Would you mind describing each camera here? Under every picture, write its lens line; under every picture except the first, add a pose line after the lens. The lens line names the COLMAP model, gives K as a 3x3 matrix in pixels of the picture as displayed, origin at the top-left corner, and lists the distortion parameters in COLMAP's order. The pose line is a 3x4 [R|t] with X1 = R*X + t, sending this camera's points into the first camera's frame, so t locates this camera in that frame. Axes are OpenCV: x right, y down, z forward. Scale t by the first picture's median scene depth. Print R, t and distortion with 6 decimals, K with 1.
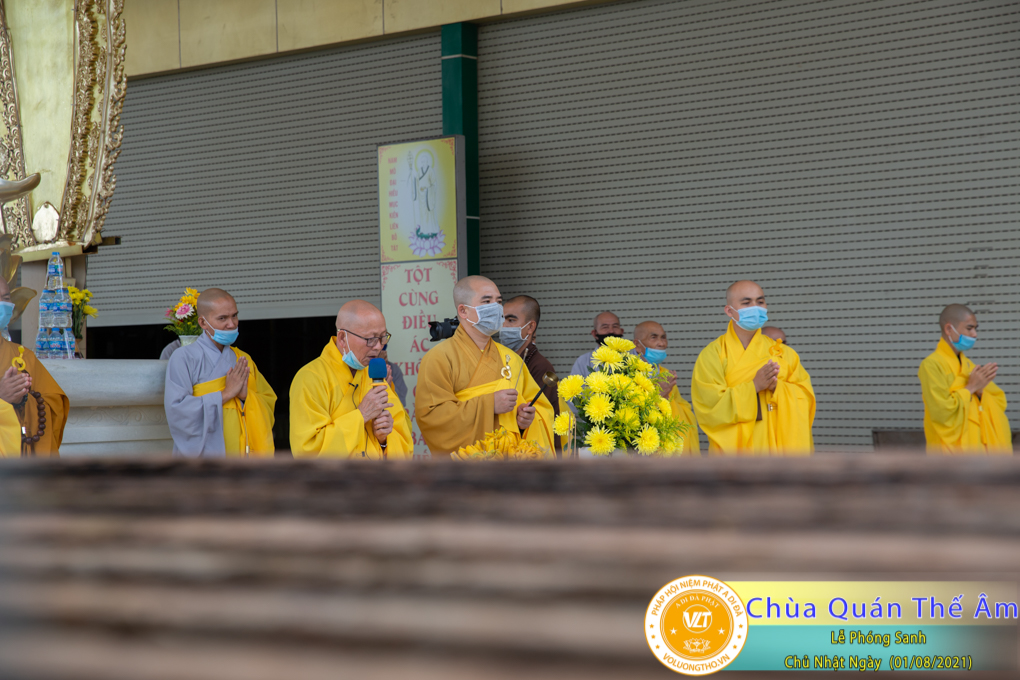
lens RADIAL K [[1951.4, 0, 507.1], [0, 1951.4, 359.0], [0, 0, 1]] dist [0.235669, -0.400031]
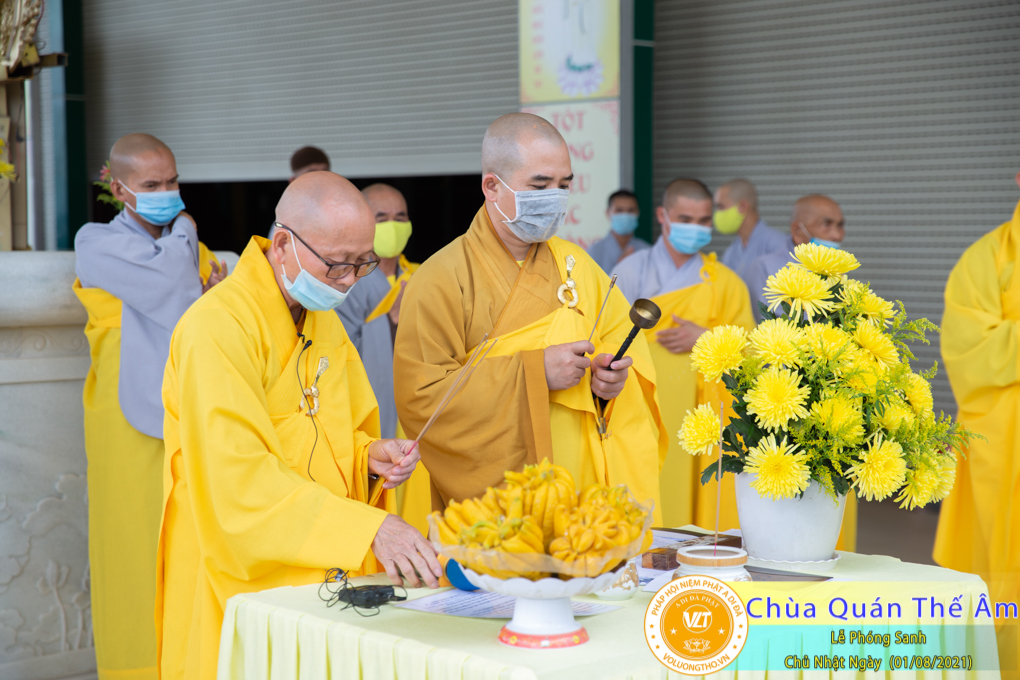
lens RADIAL K [[1951.4, 0, 507.1], [0, 1951.4, 359.0], [0, 0, 1]] dist [0.235669, -0.400031]
pose [[0.993507, 0.023182, -0.111387, 0.034347], [-0.014644, 0.996934, 0.076869, -0.019676], [0.112828, -0.074738, 0.990800, 0.513922]]
